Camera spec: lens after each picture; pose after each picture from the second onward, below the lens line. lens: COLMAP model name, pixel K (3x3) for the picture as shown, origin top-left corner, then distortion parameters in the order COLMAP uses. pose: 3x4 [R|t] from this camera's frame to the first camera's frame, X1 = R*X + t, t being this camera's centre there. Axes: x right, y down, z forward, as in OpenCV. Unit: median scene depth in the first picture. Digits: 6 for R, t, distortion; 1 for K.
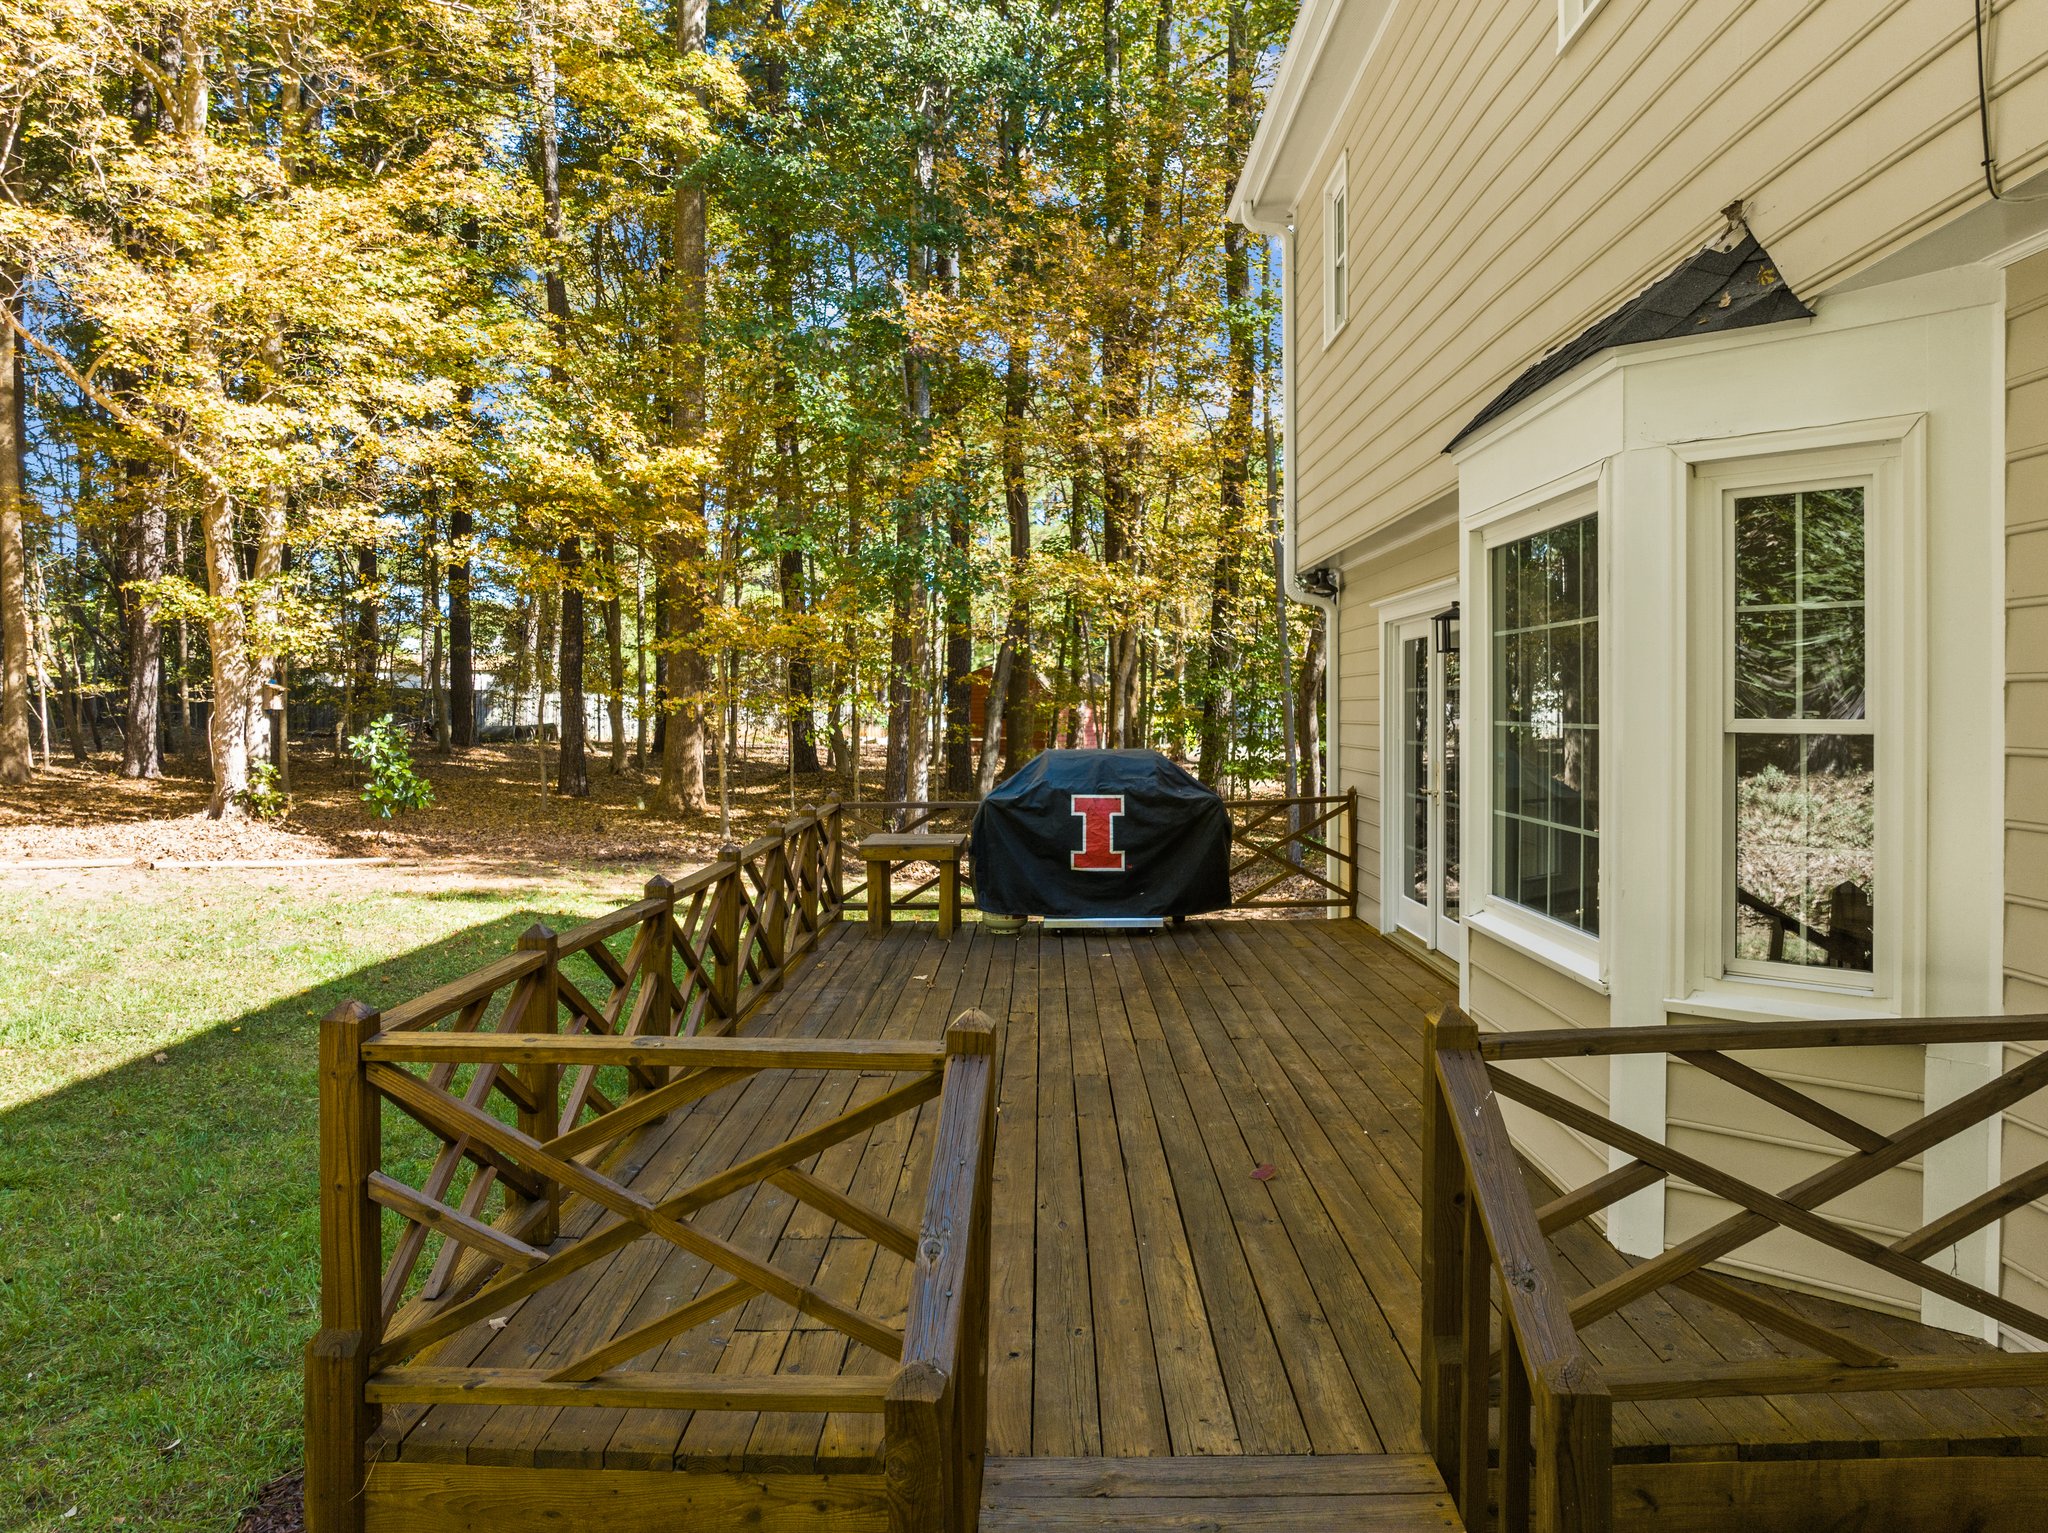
lens RADIAL K [[1467.5, 0, 1024.4], [0, 1467.5, 713.7], [0, 0, 1]] dist [-0.004707, -0.002128]
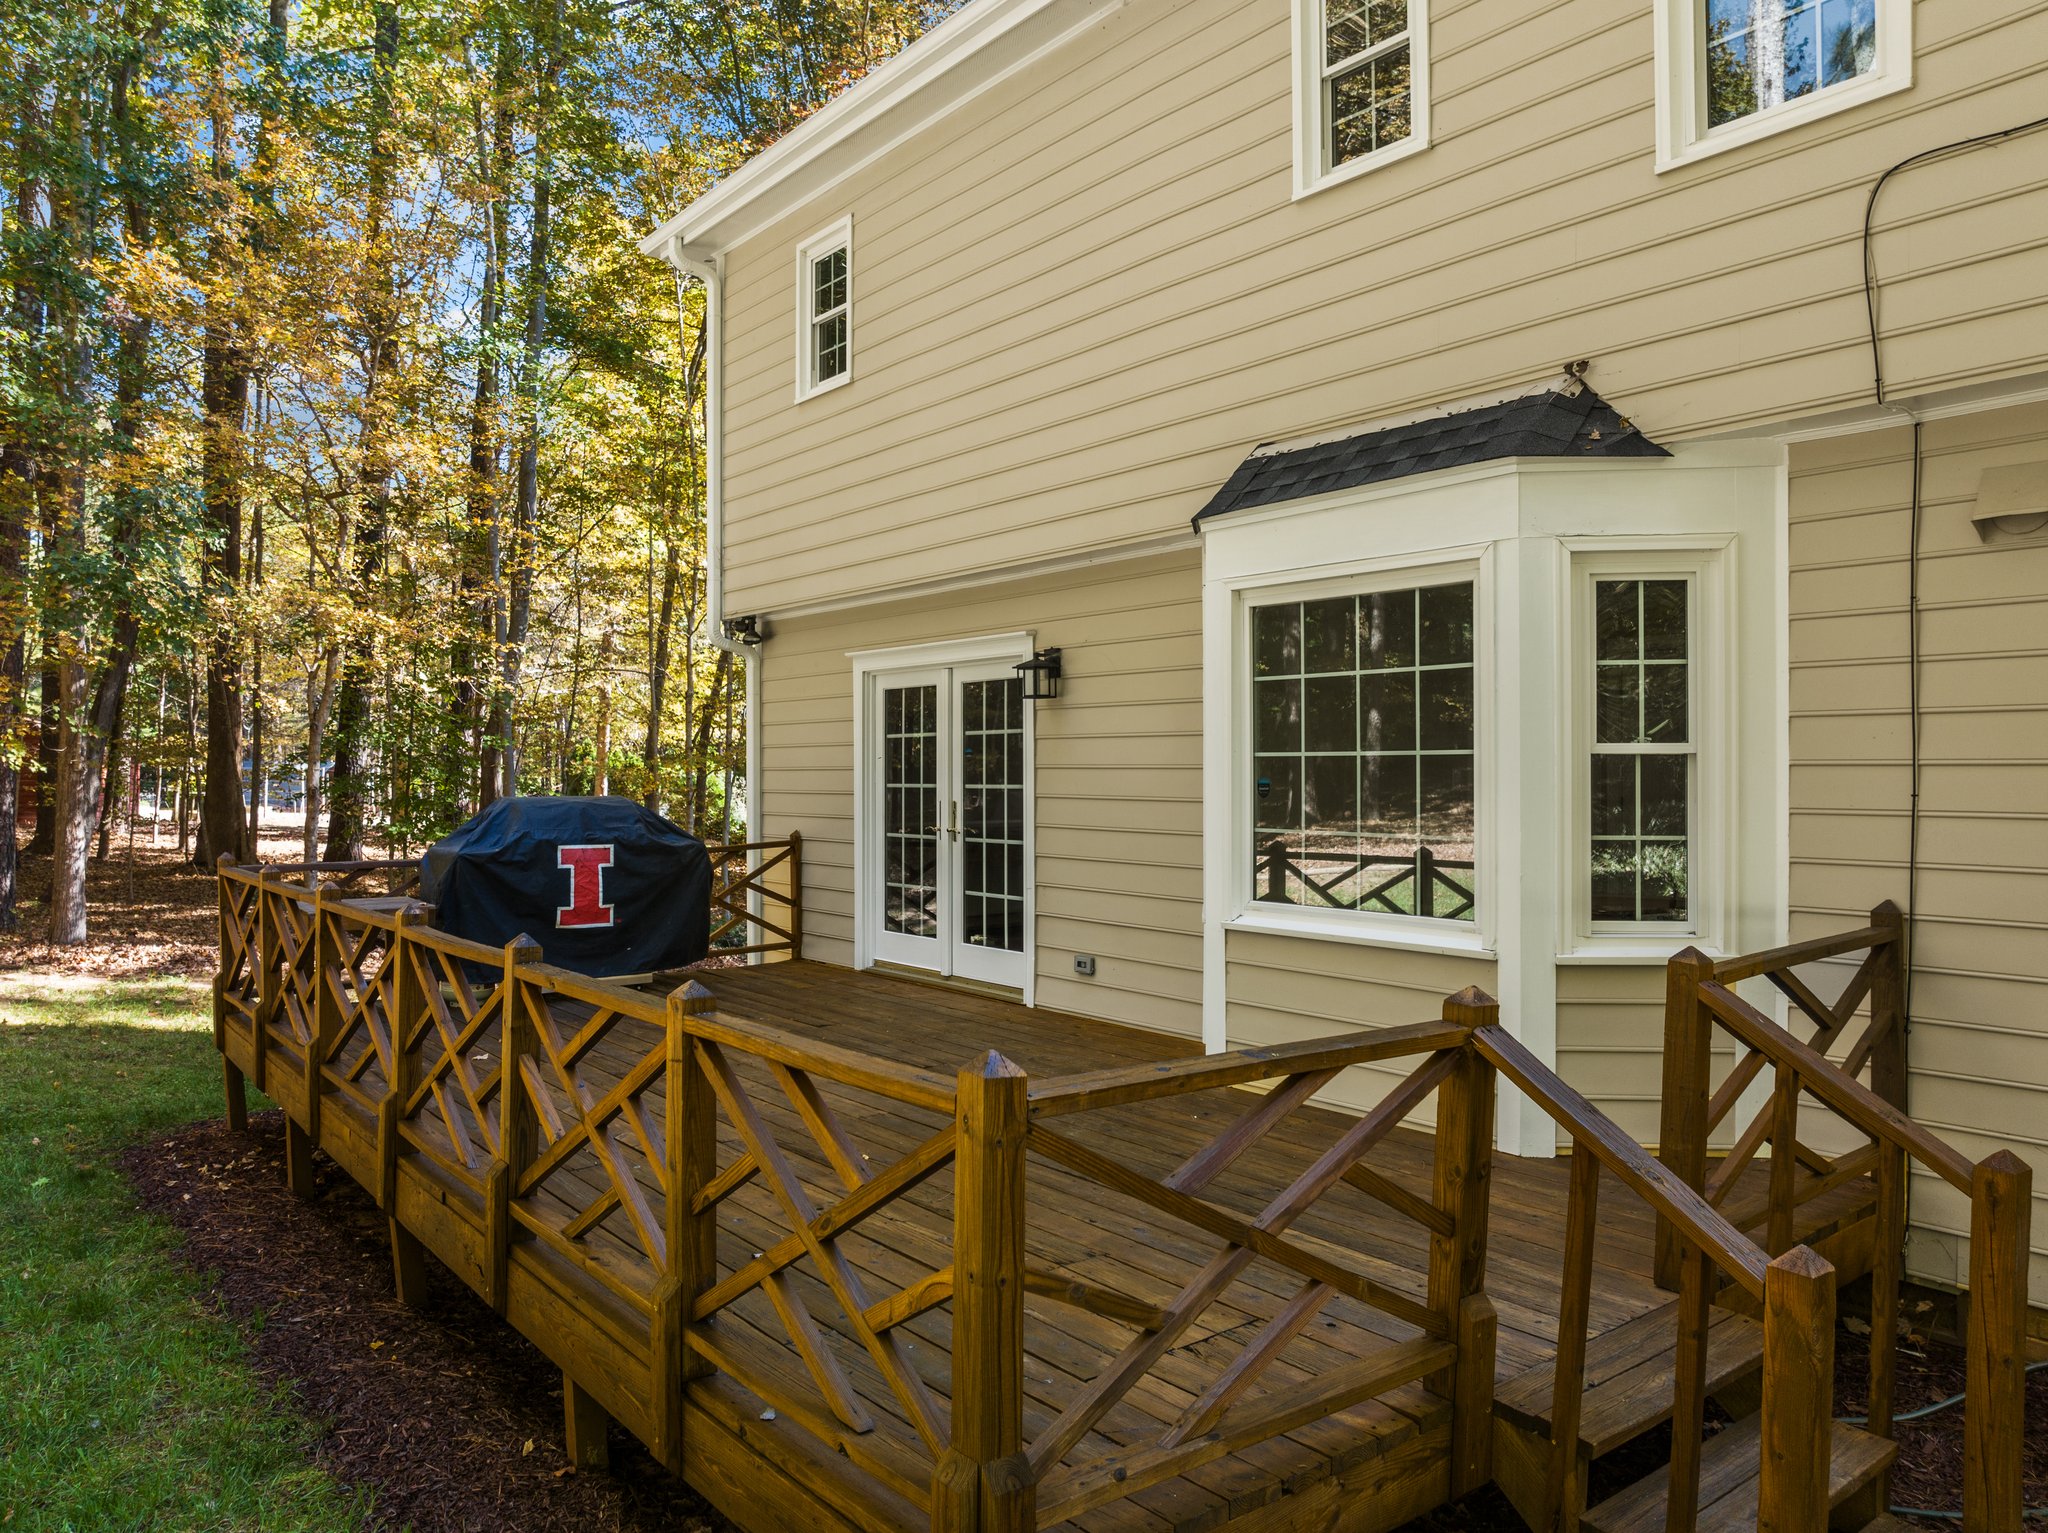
lens RADIAL K [[1460.1, 0, 1024.0], [0, 1460.1, 766.5], [0, 0, 1]] dist [-0.026348, 0.002447]
pose [[0.784433, 0.003137, 0.620206, -0.715949], [0.002018, 0.999969, -0.007610, 0.031737], [-0.620210, 0.007221, 0.784402, 0.258800]]
